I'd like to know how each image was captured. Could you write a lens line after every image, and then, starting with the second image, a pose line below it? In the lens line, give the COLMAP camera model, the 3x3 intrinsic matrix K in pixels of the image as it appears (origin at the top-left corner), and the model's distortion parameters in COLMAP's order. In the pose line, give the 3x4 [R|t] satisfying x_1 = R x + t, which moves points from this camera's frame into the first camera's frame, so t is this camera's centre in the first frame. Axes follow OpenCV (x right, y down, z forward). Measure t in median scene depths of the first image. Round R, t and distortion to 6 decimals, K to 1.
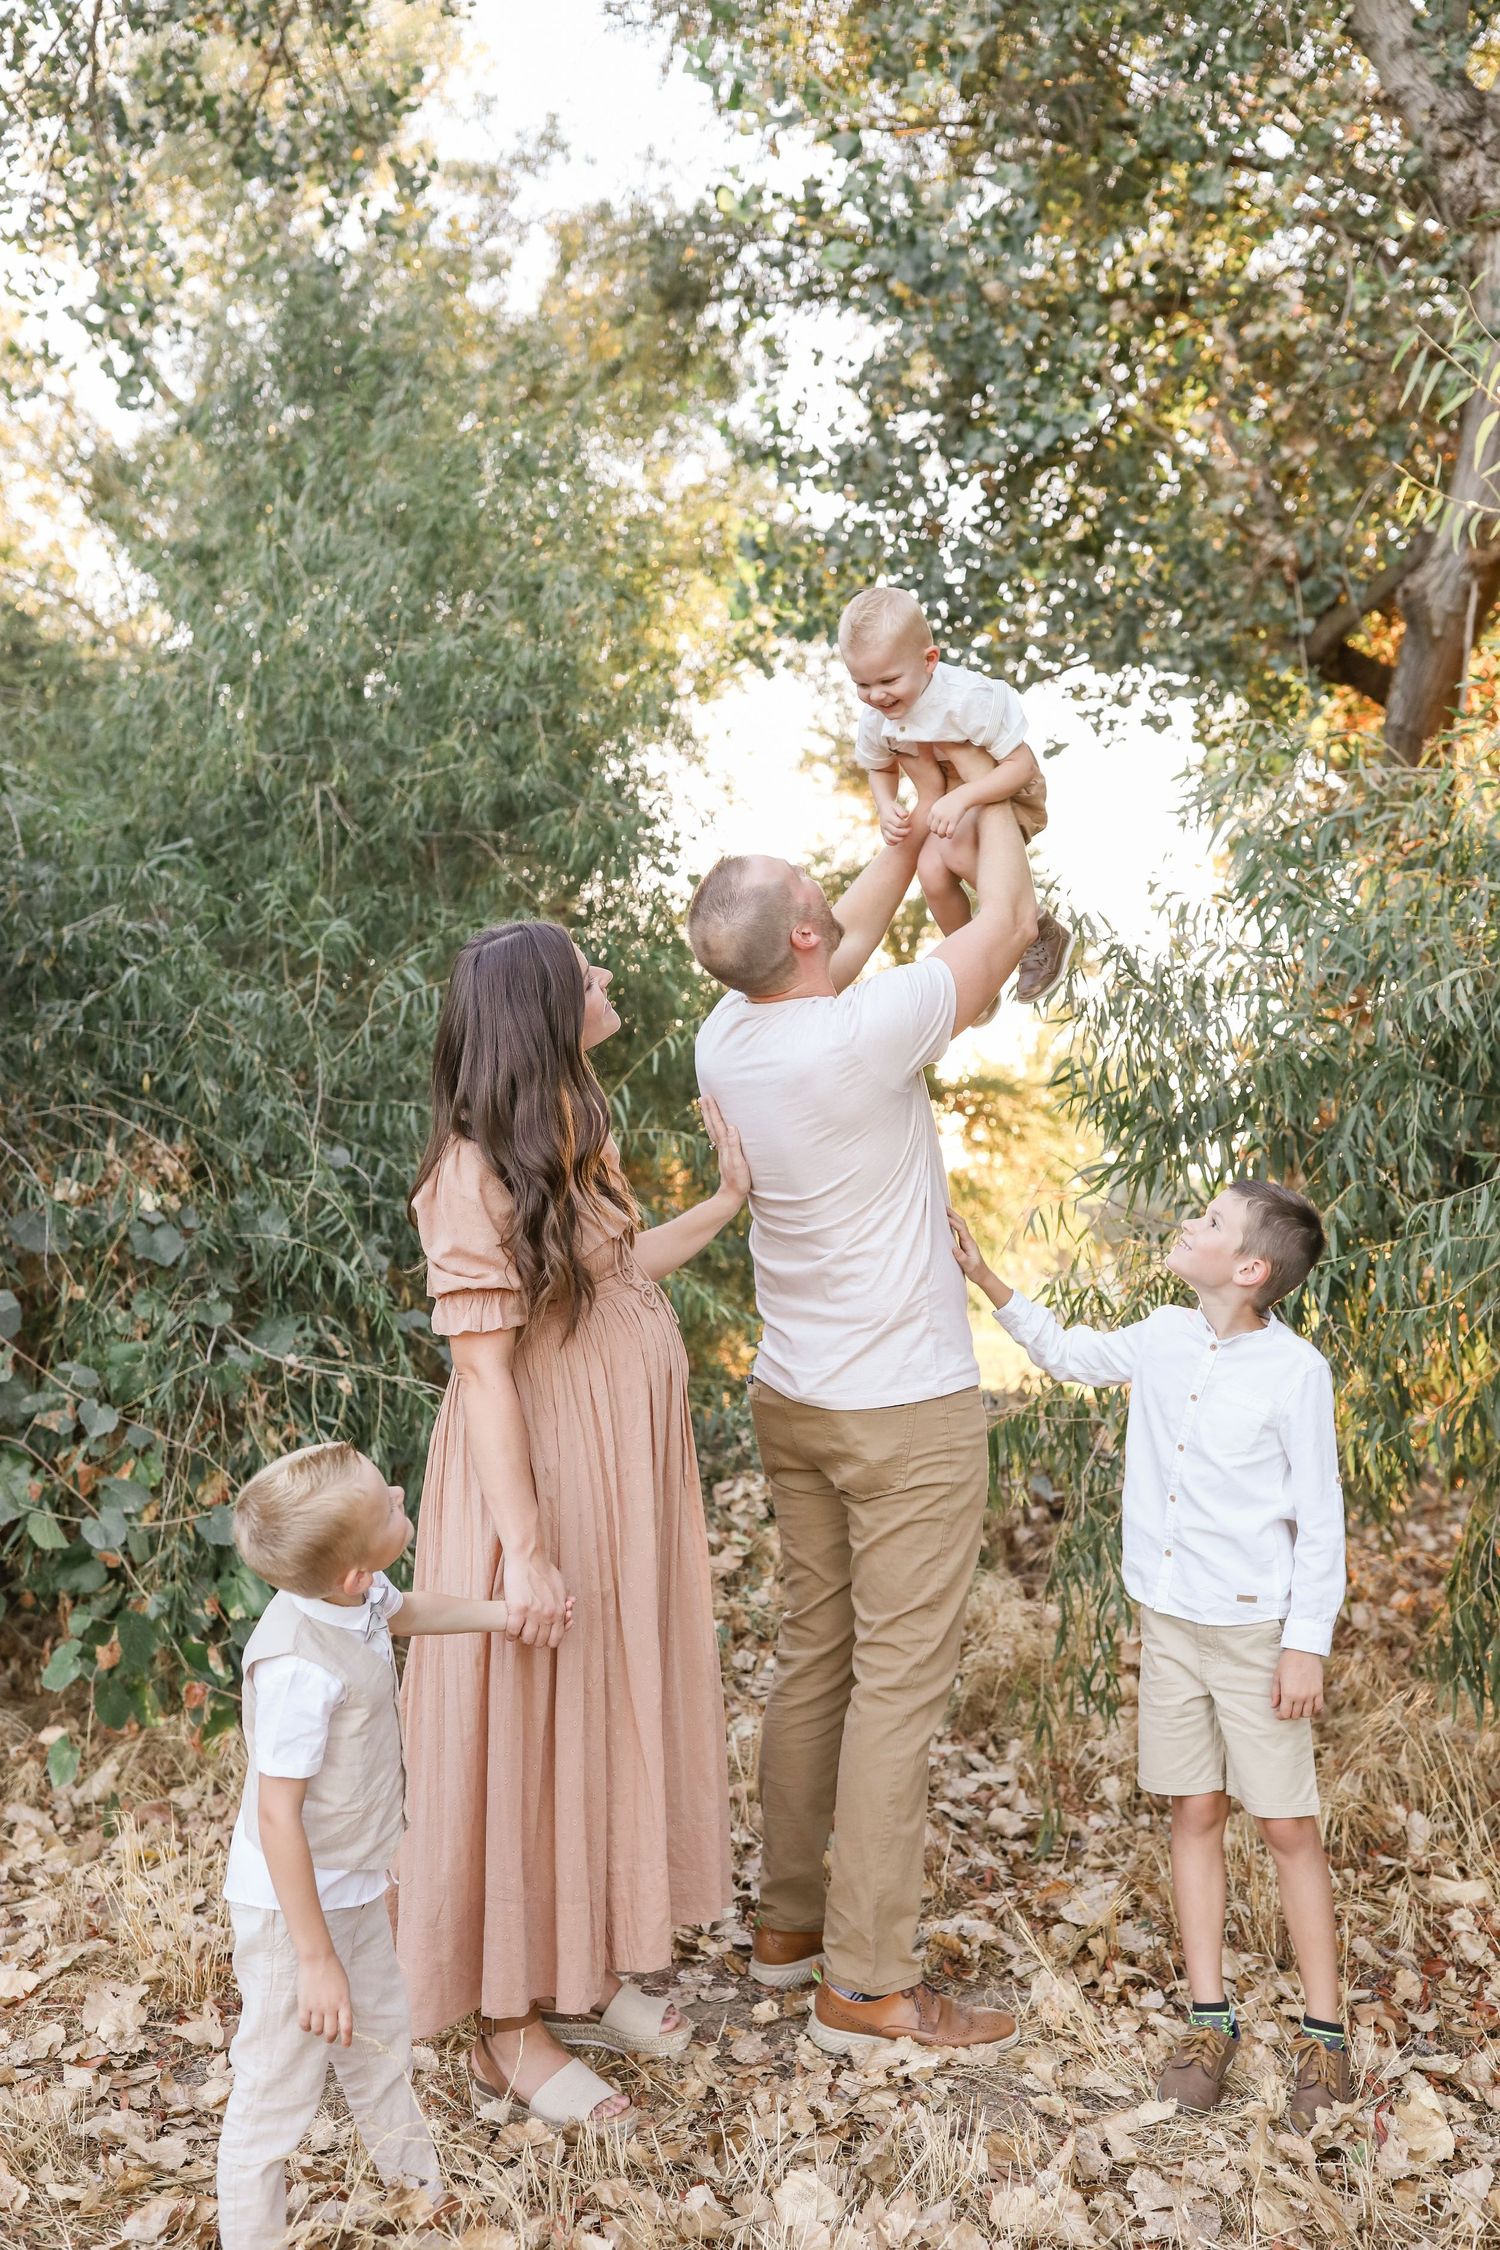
lens RADIAL K [[2230.5, 0, 750.0], [0, 2230.5, 1125.0], [0, 0, 1]] dist [0.002987, 0.000785]
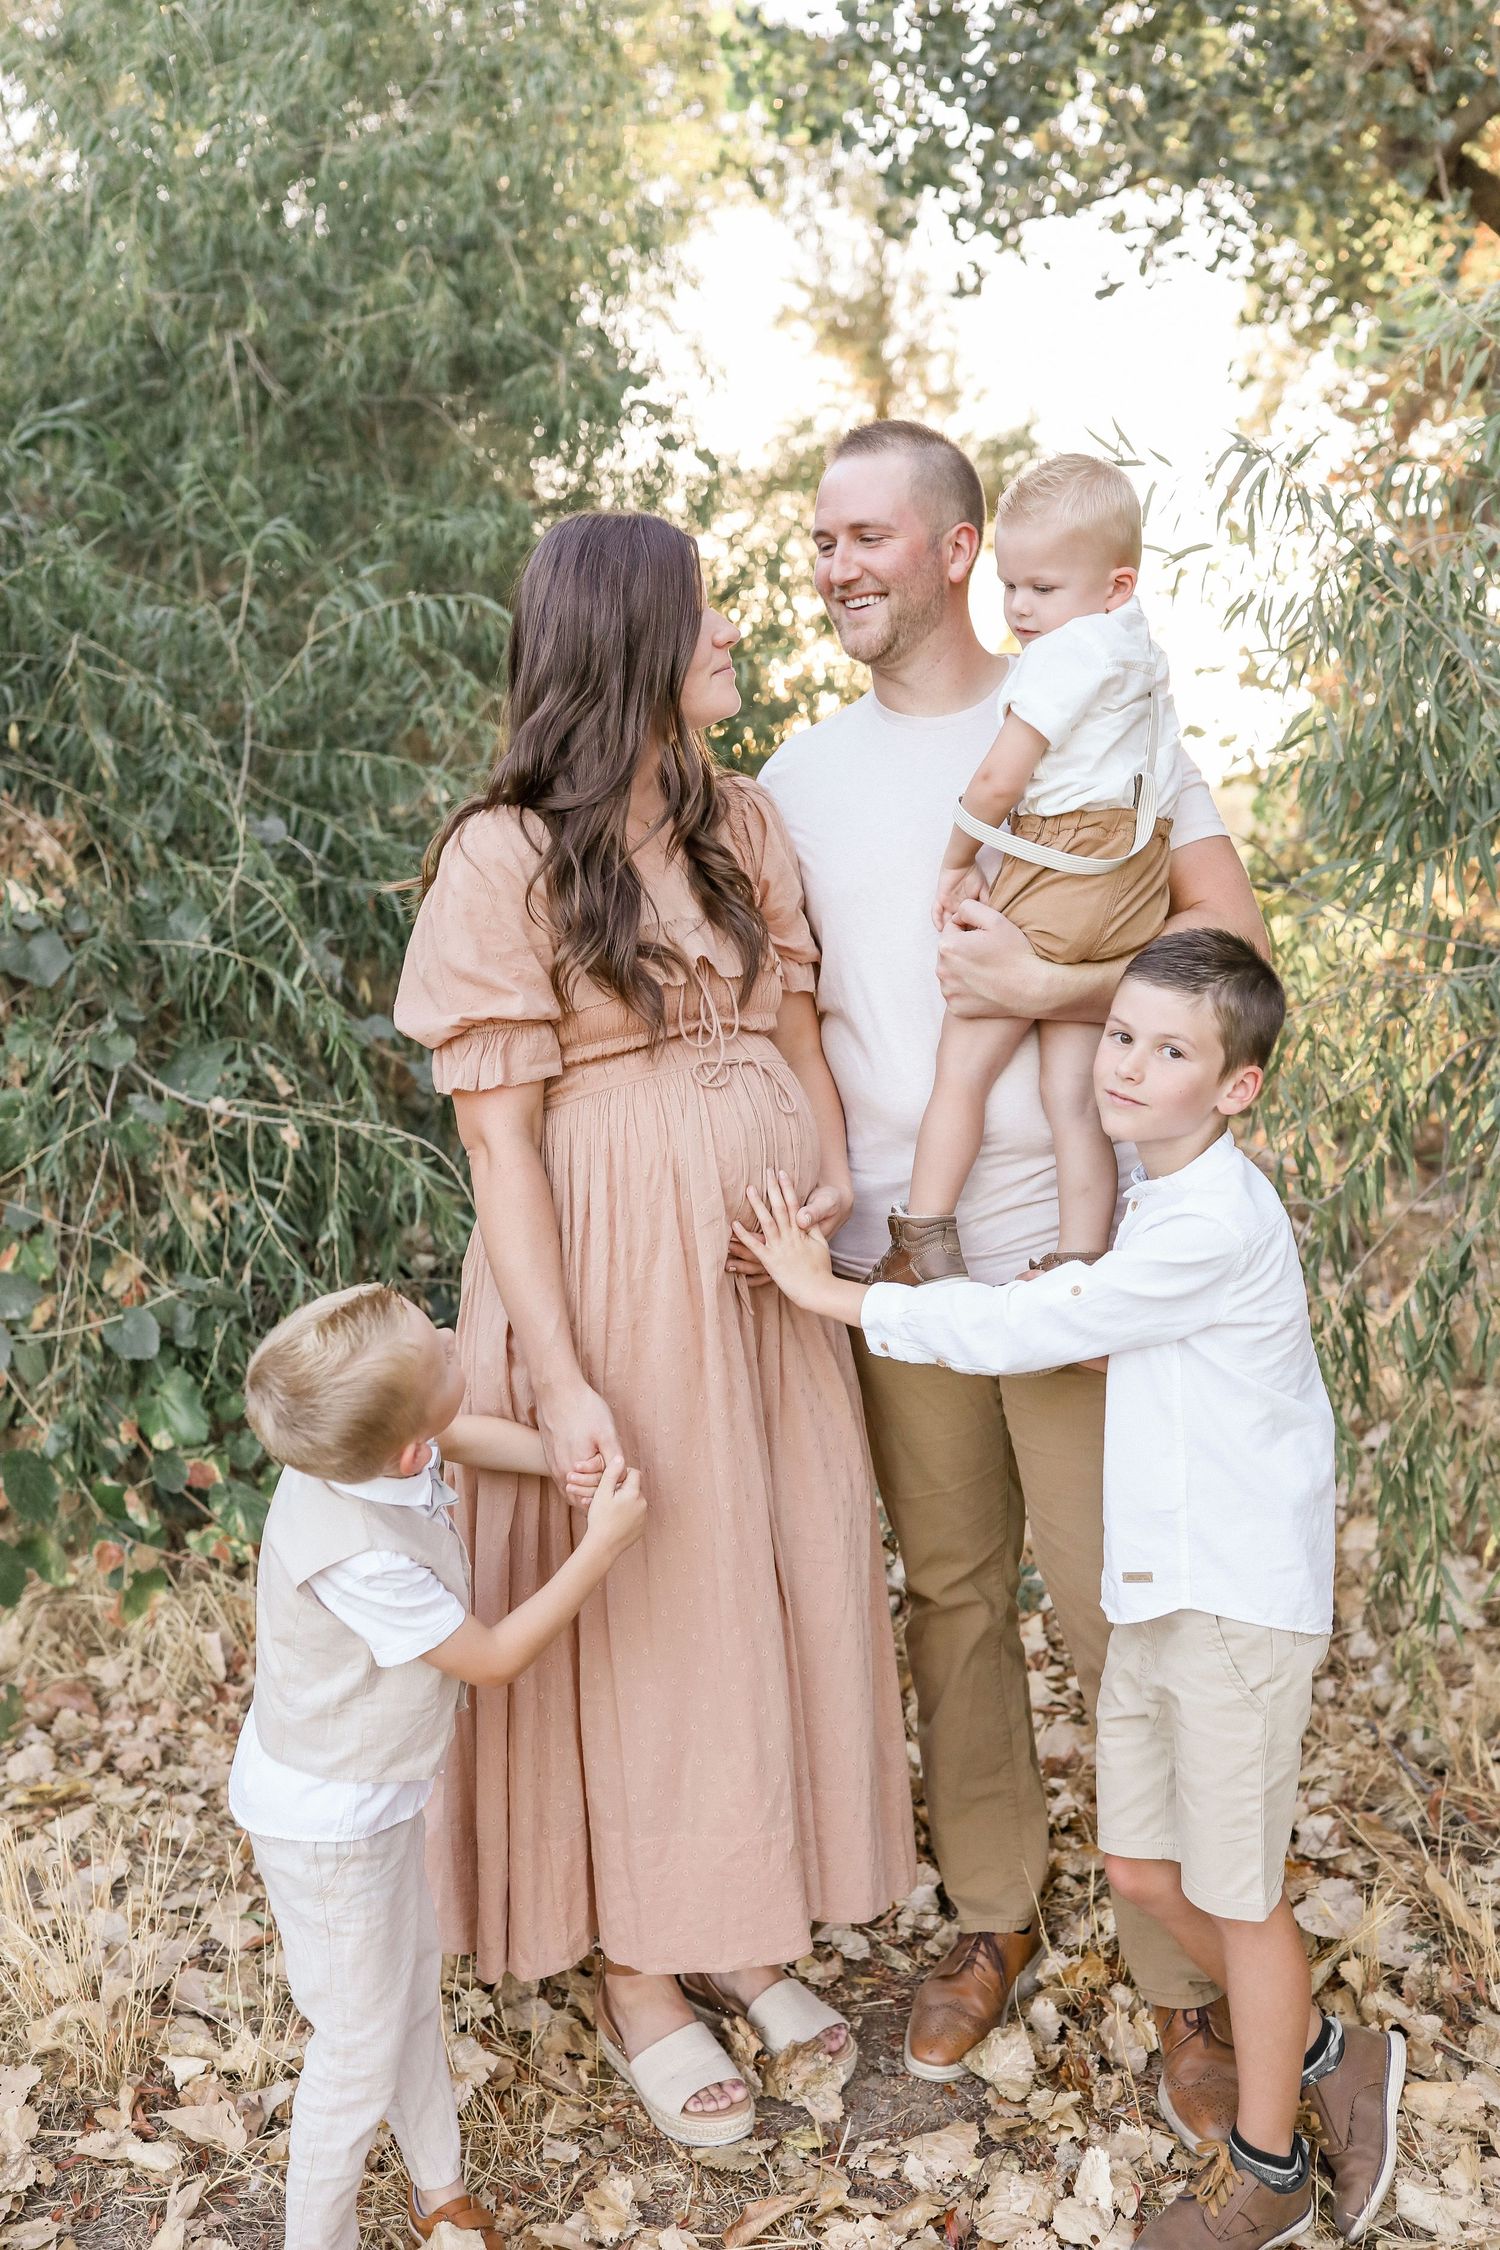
lens RADIAL K [[2283.6, 0, 750.0], [0, 2283.6, 1125.0], [0, 0, 1]] dist [0.003741, 0.003345]
pose [[0.999862, -0.010570, 0.012834, -0.032439], [0.008130, 0.984147, 0.177171, -0.026361], [-0.014503, -0.177042, 0.984096, 0.220327]]
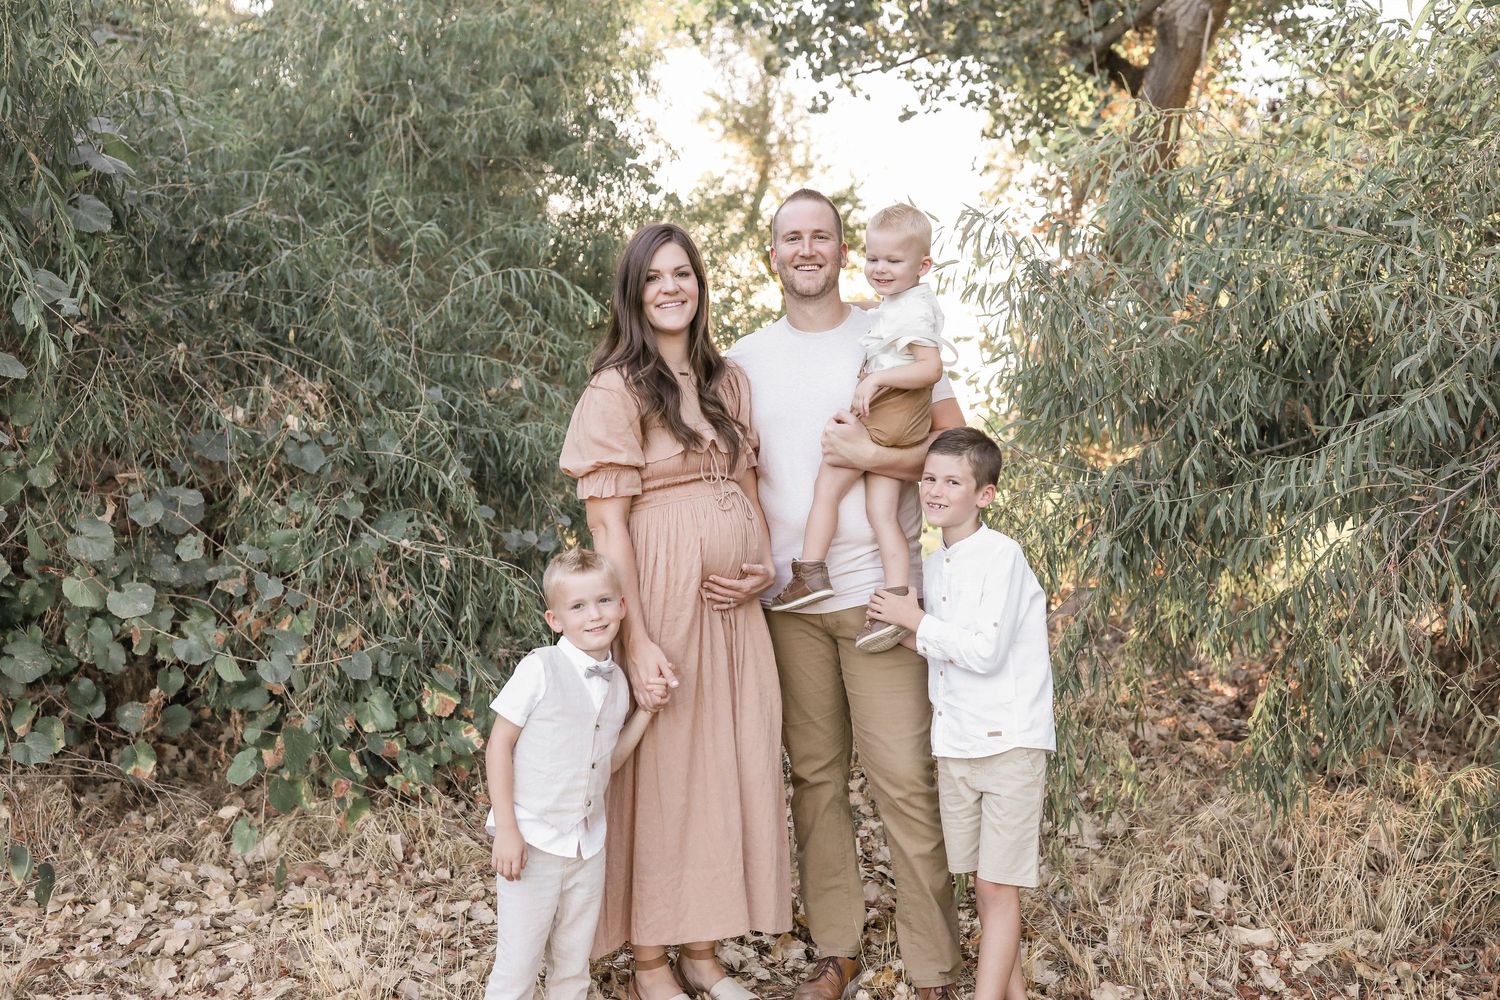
lens RADIAL K [[1504.3, 0, 780.8], [0, 1504.3, 492.6], [0, 0, 1]] dist [-0.004656, 0.006463]
pose [[0.995495, 0.024158, 0.091685, -0.061824], [-0.031841, 0.996017, 0.083283, -0.010150], [-0.089308, -0.085827, 0.992299, 0.066228]]
